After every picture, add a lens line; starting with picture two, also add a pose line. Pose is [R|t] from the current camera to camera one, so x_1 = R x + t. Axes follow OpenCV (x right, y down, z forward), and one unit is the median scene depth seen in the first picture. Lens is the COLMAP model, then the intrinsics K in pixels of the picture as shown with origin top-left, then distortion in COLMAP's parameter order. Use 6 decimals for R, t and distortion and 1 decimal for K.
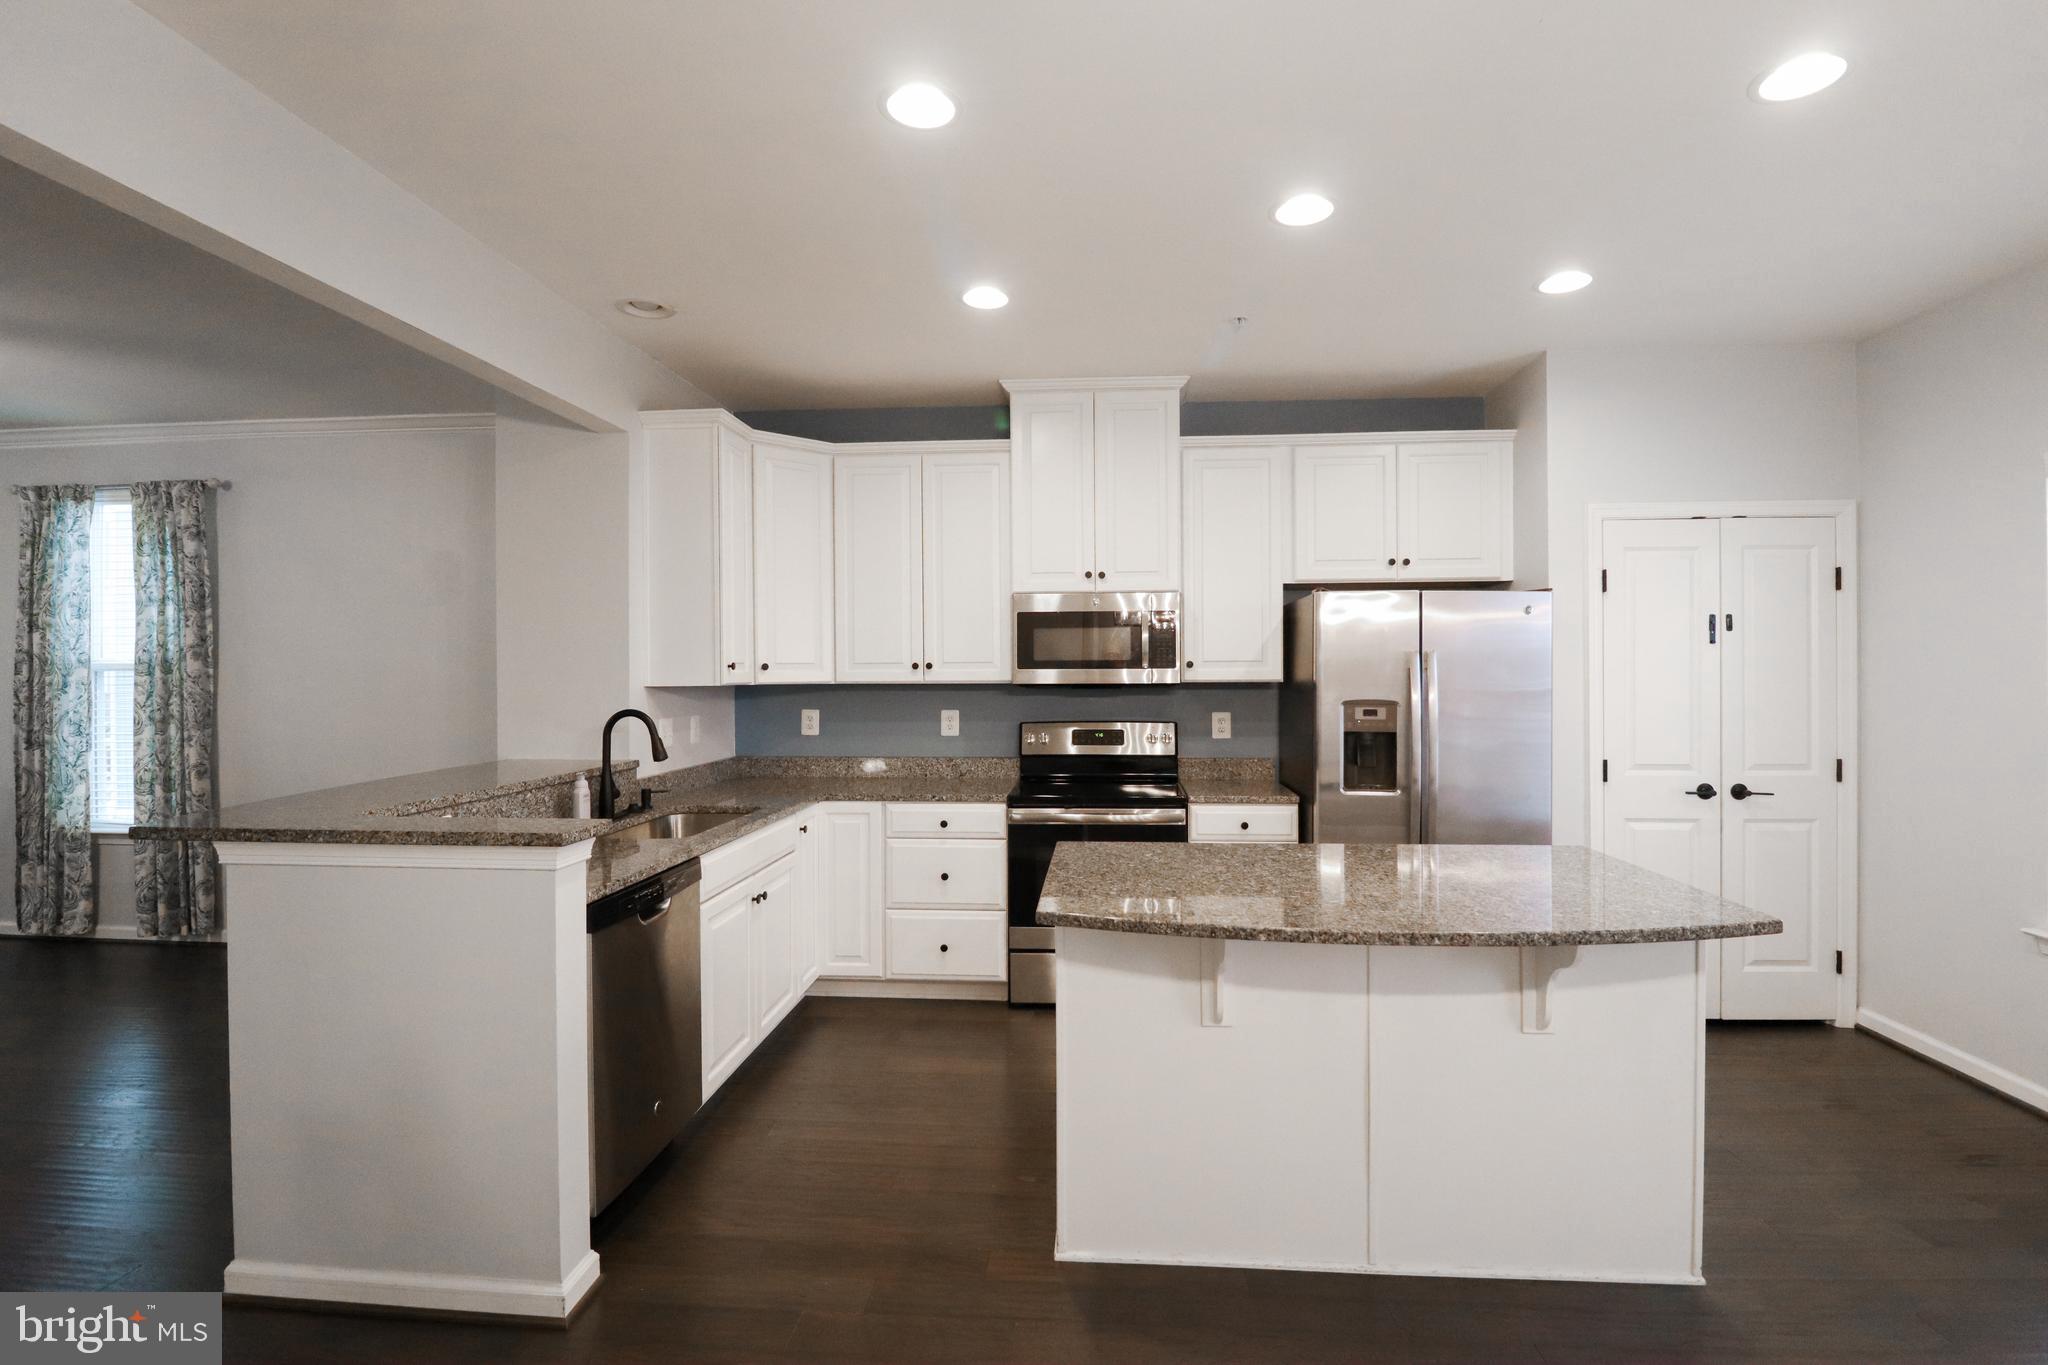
lens RADIAL K [[944.4, 0, 1043.6], [0, 944.4, 672.2], [0, 0, 1]] dist [0.000767, -0.012998]
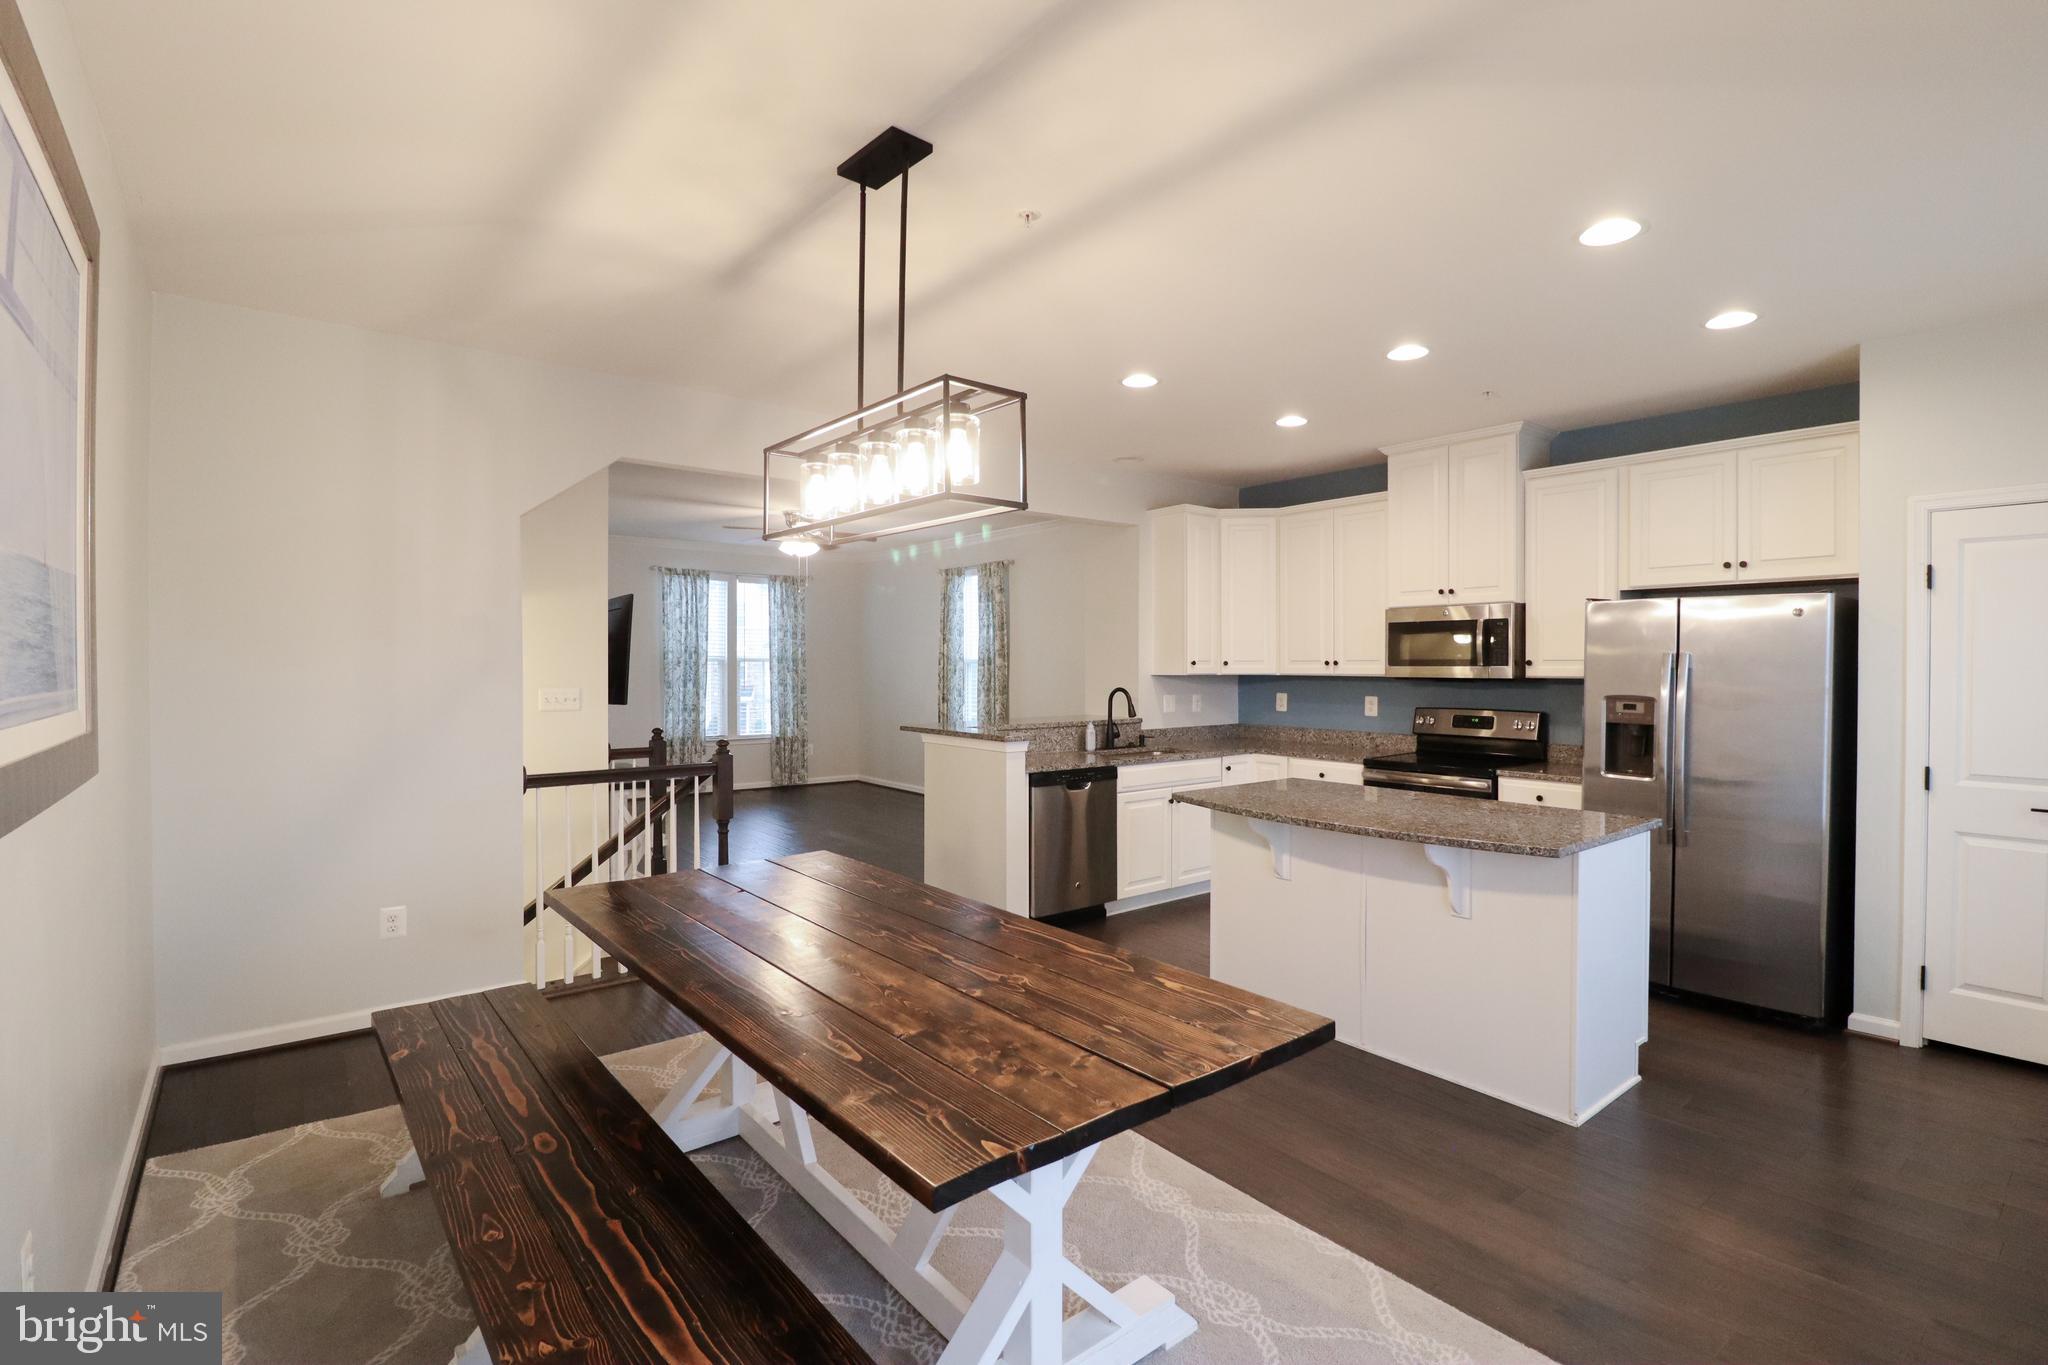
lens RADIAL K [[944.4, 0, 1043.6], [0, 944.4, 672.2], [0, 0, 1]] dist [0.000767, -0.012998]
pose [[0.683052, 0.011601, -0.730278, 0.526379], [-0.004643, 0.999923, 0.011542, -0.006410], [0.730355, -0.004494, 0.683053, -0.220001]]
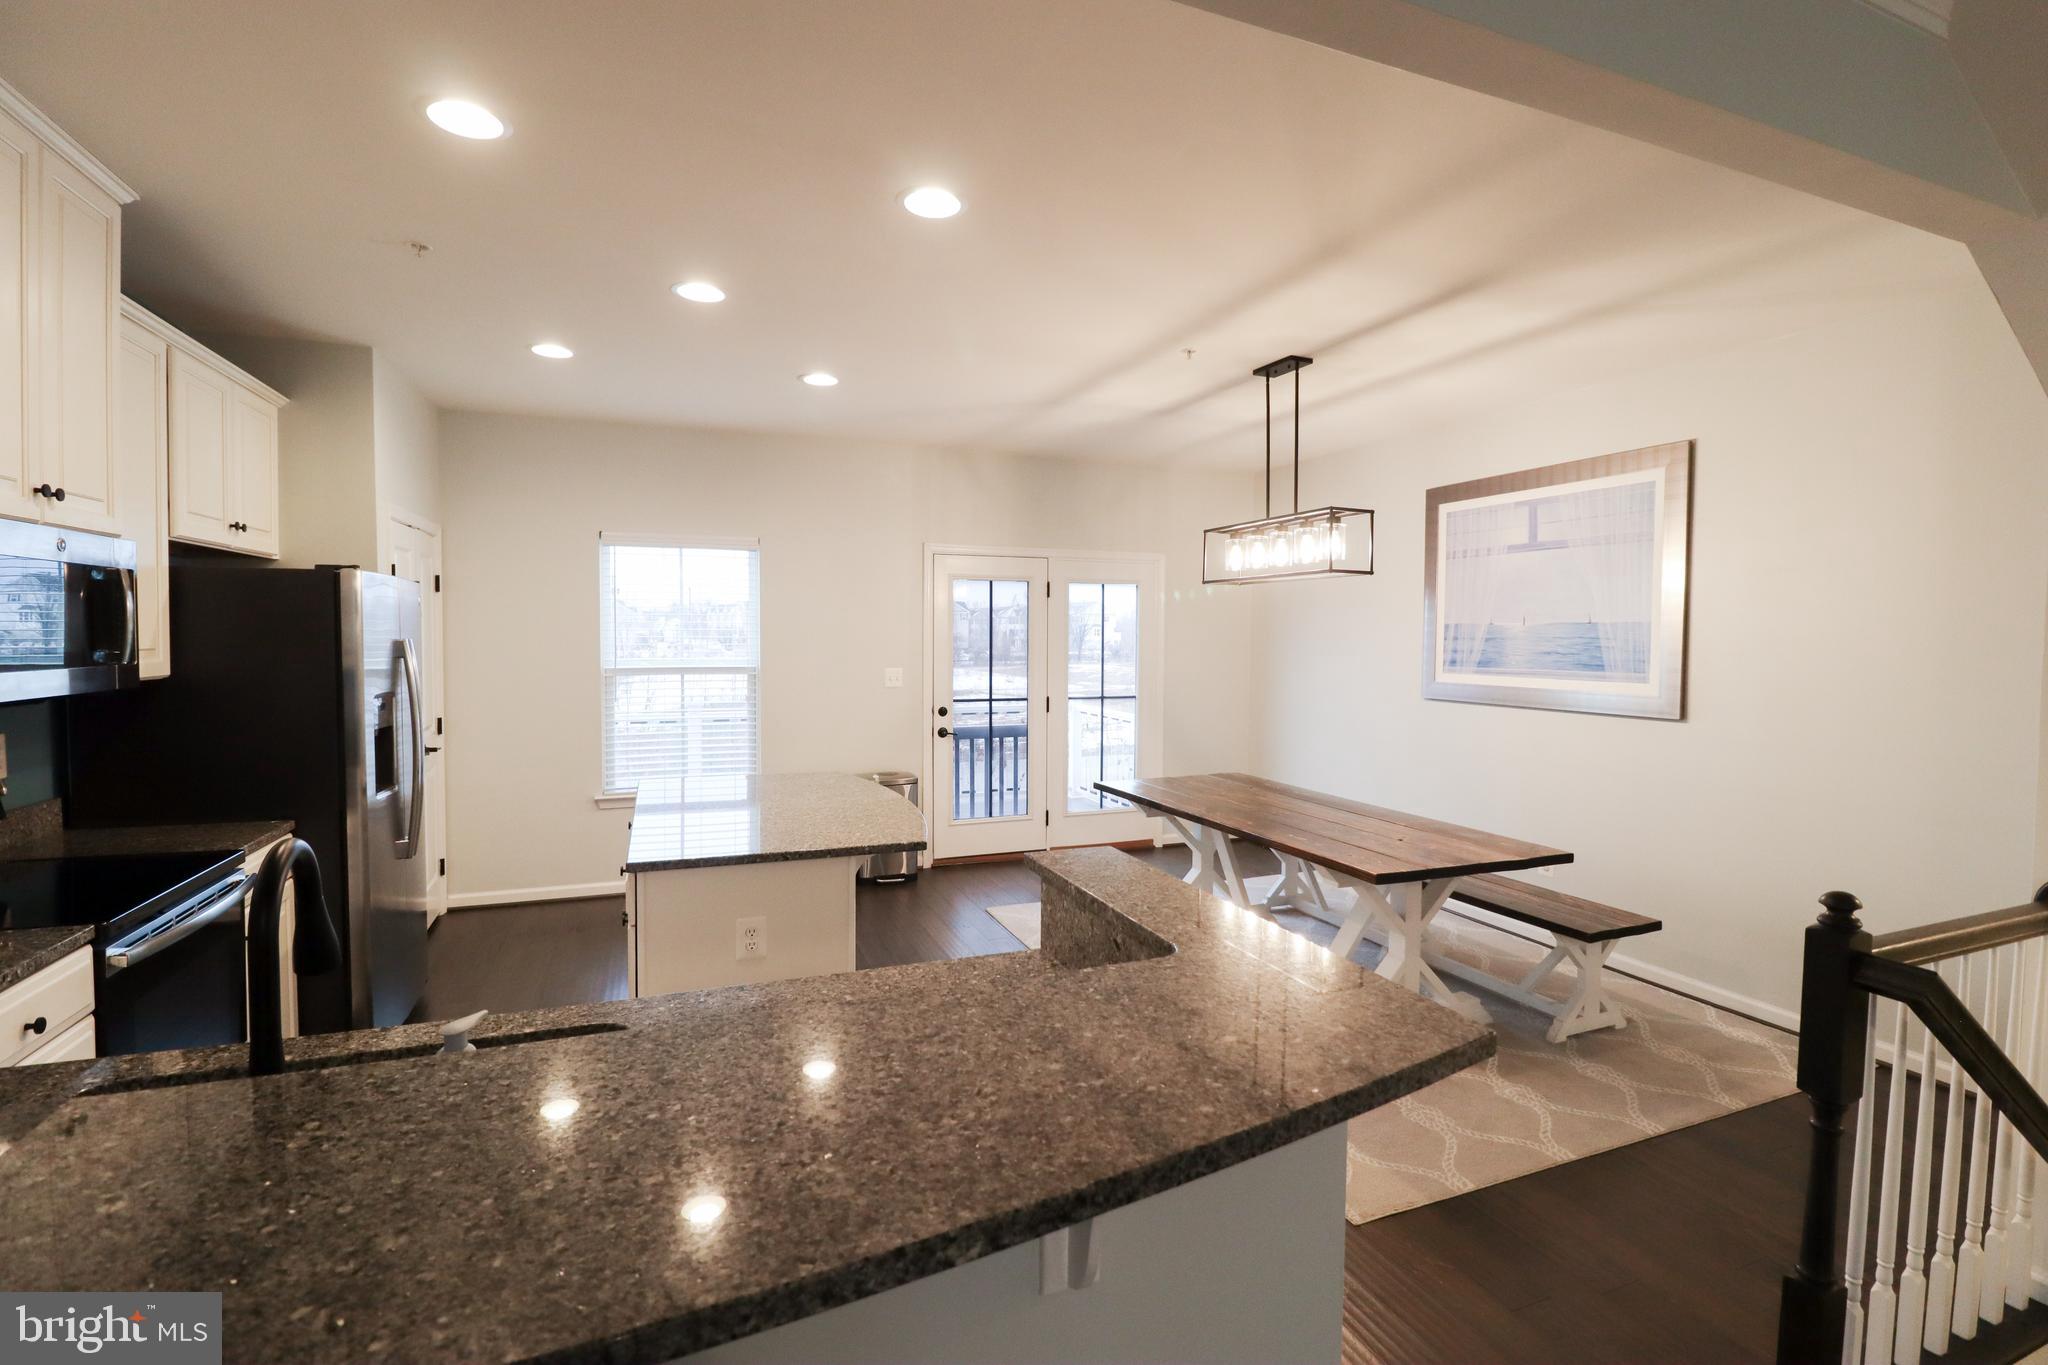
lens RADIAL K [[944.4, 0, 1043.6], [0, 944.4, 672.2], [0, 0, 1]] dist [0.000767, -0.012998]
pose [[-0.436987, -0.036201, 0.898739, -0.570363], [-0.011128, 0.999331, 0.034842, -0.018141], [-0.899399, 0.005225, -0.437098, 0.626738]]
